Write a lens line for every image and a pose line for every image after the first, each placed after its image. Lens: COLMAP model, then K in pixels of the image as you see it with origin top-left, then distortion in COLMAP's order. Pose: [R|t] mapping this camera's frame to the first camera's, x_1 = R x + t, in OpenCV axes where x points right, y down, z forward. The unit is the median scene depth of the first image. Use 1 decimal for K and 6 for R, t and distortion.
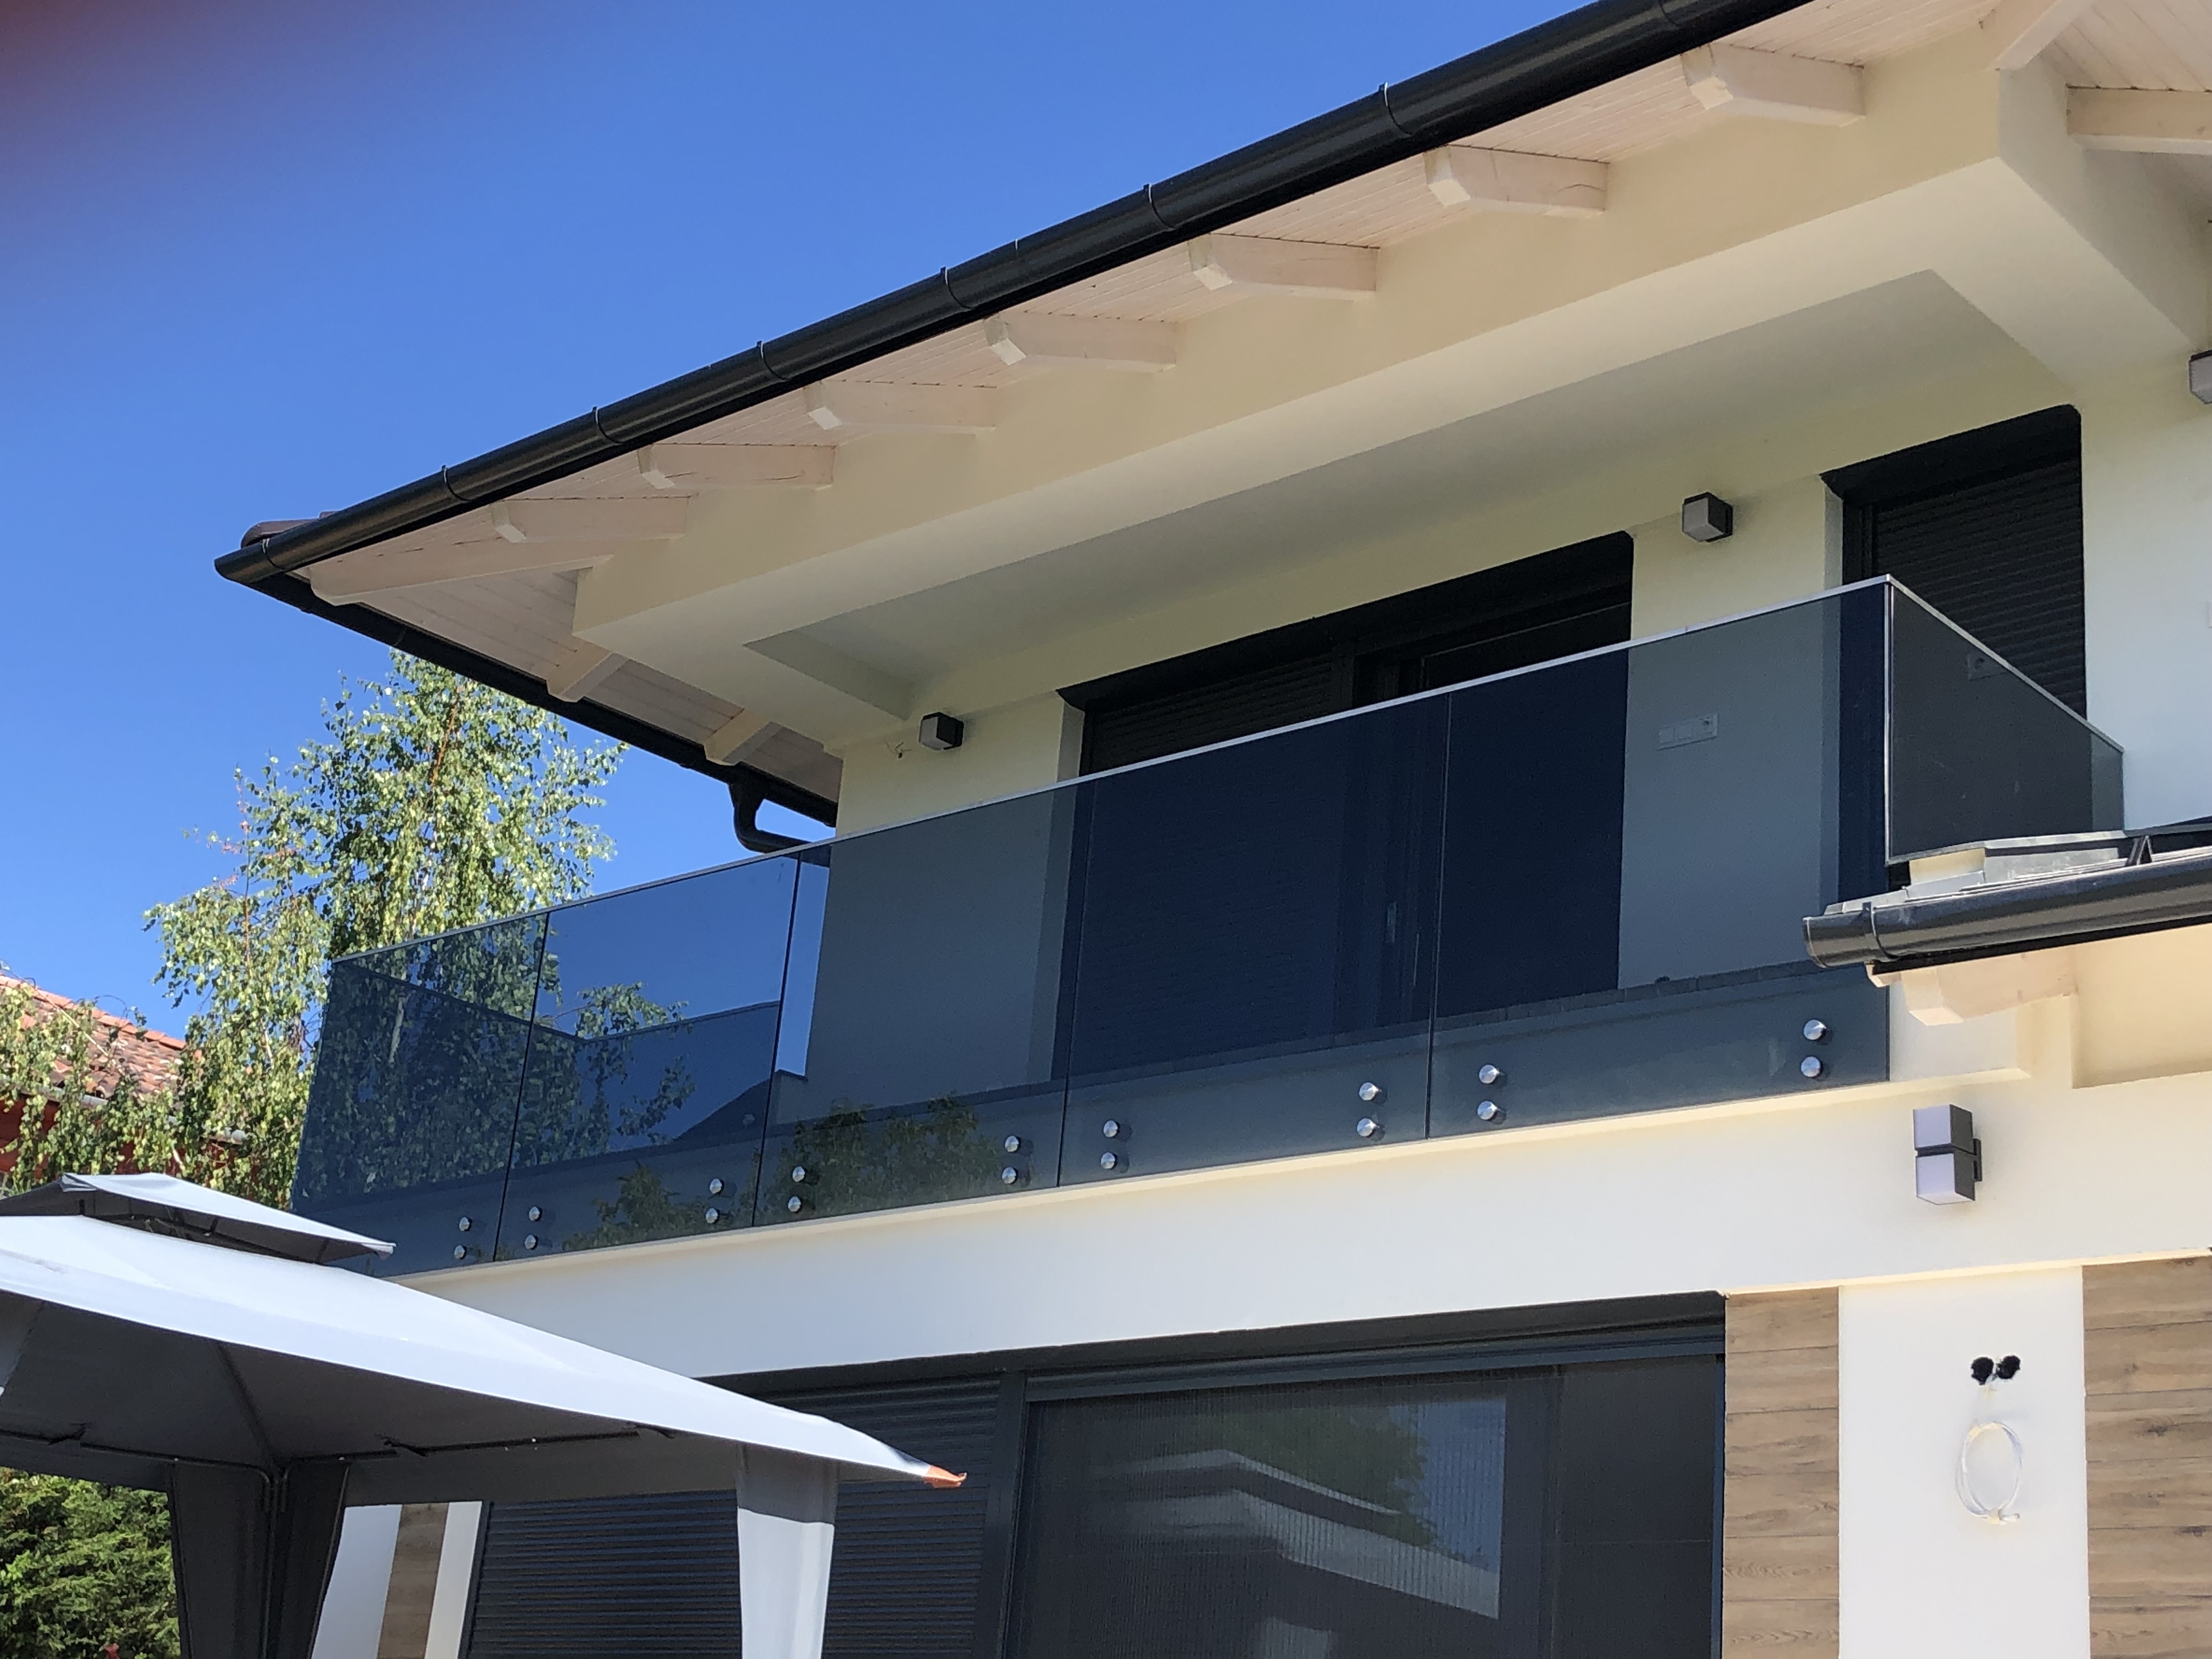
lens RADIAL K [[3054.0, 0, 1106.0], [0, 3054.0, 829.5], [0, 0, 1]] dist [0.027053, -0.007545]
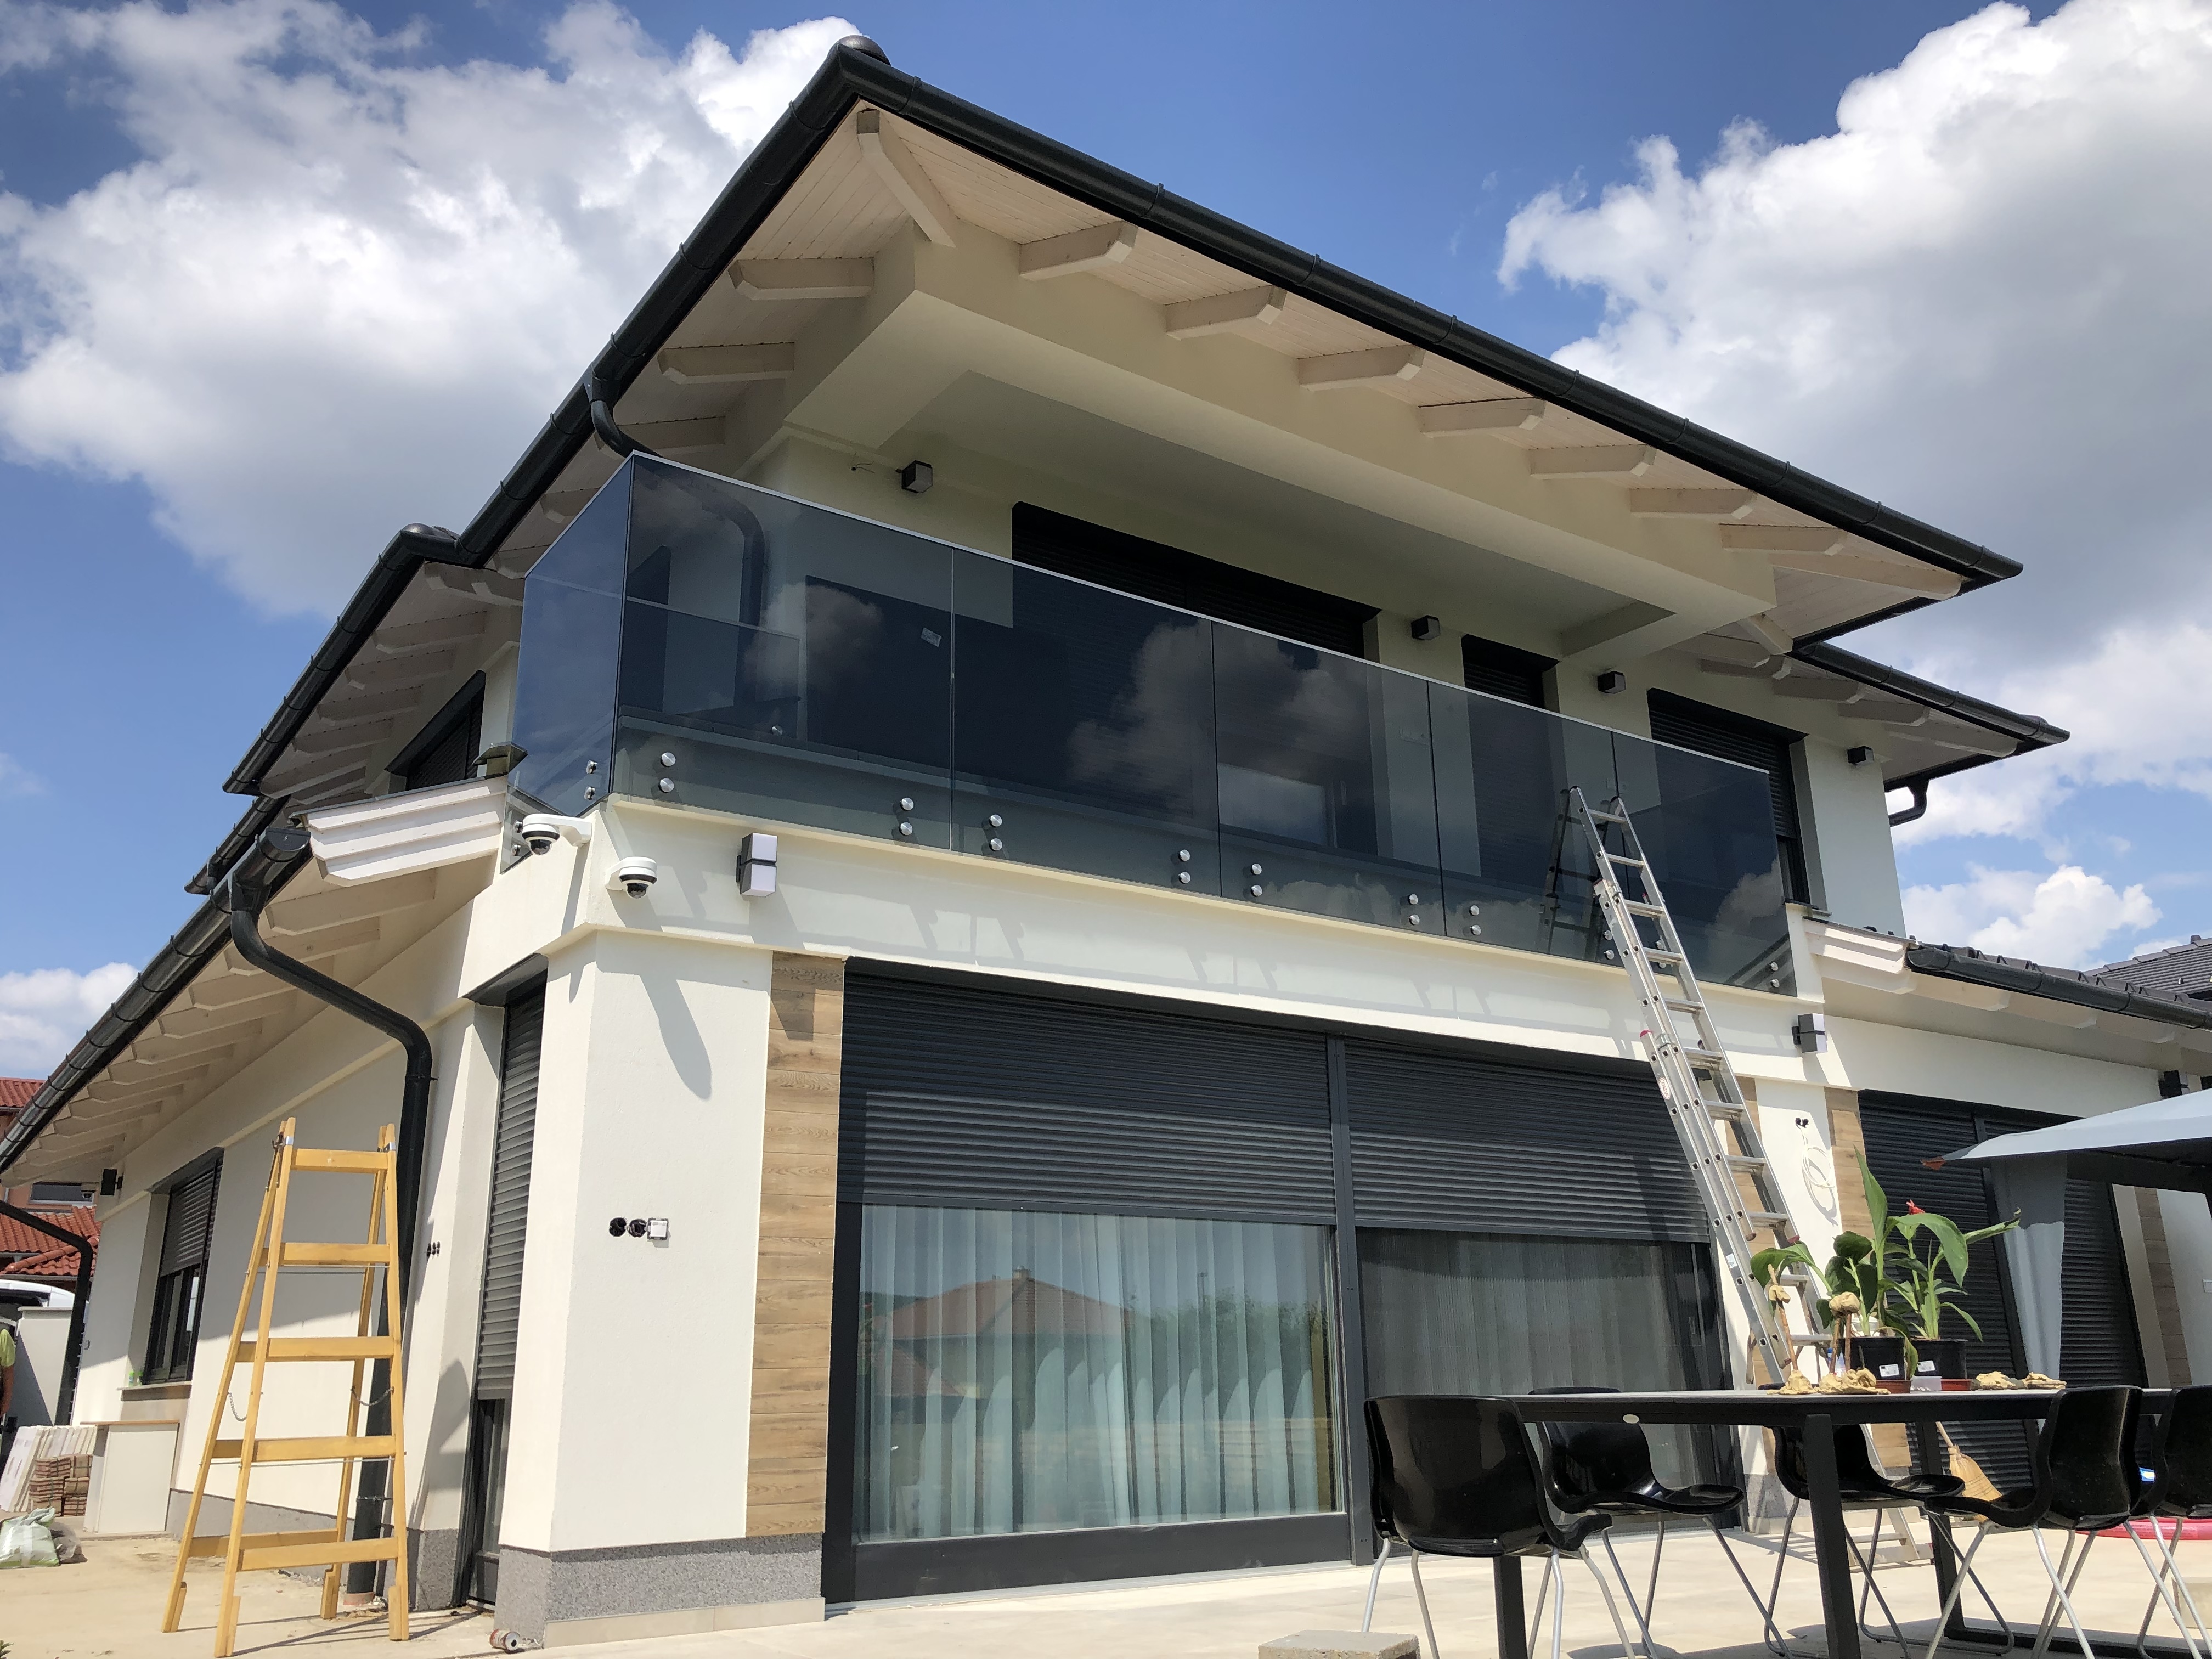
lens RADIAL K [[1802.7, 0, 1106.0], [0, 1802.7, 829.5], [0, 0, 1]] dist [0.103196, -0.419918]
pose [[0.236576, 0.193740, 0.952101, -1.216669], [-0.302393, 0.945932, -0.117347, 0.284566], [-0.923358, -0.260147, 0.282370, 1.138124]]
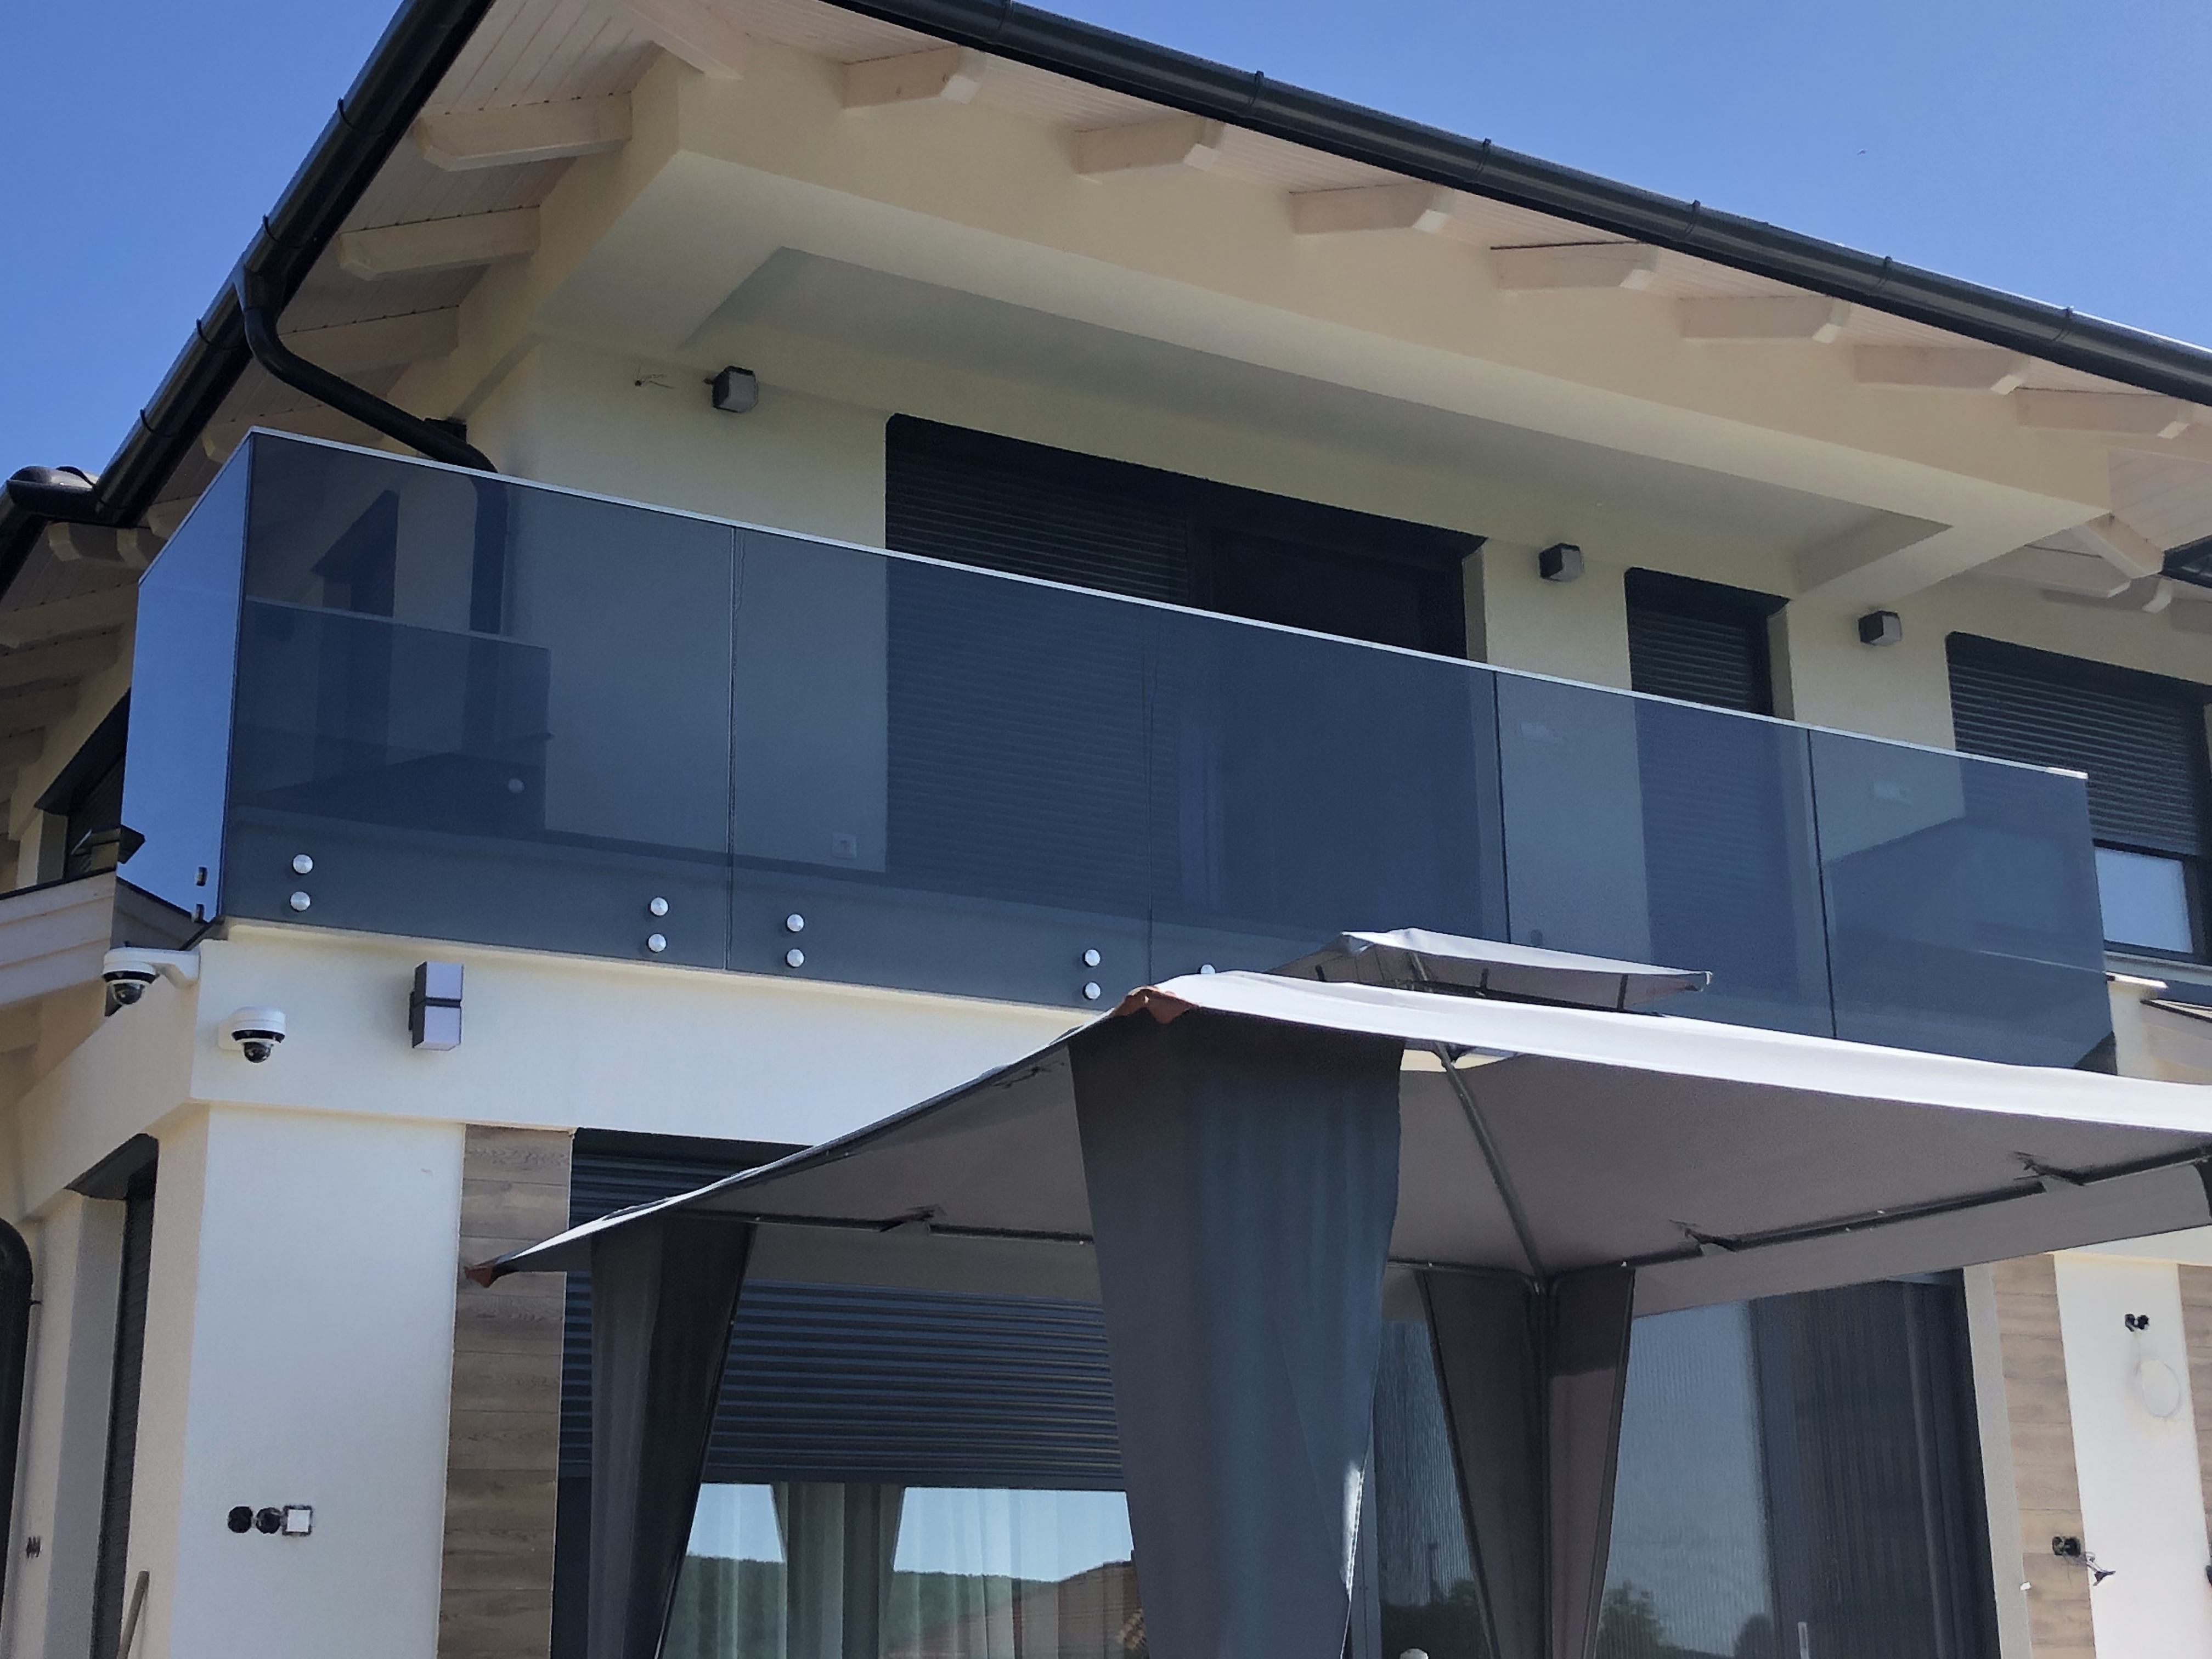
lens RADIAL K [[3054.0, 0, 1106.0], [0, 3054.0, 829.5], [0, 0, 1]] dist [0.027053, -0.007545]
pose [[0.314362, 0.173914, 0.933237, -1.344082], [-0.284066, 0.955263, -0.082331, 0.209207], [-0.905805, -0.239219, 0.349701, 0.968438]]
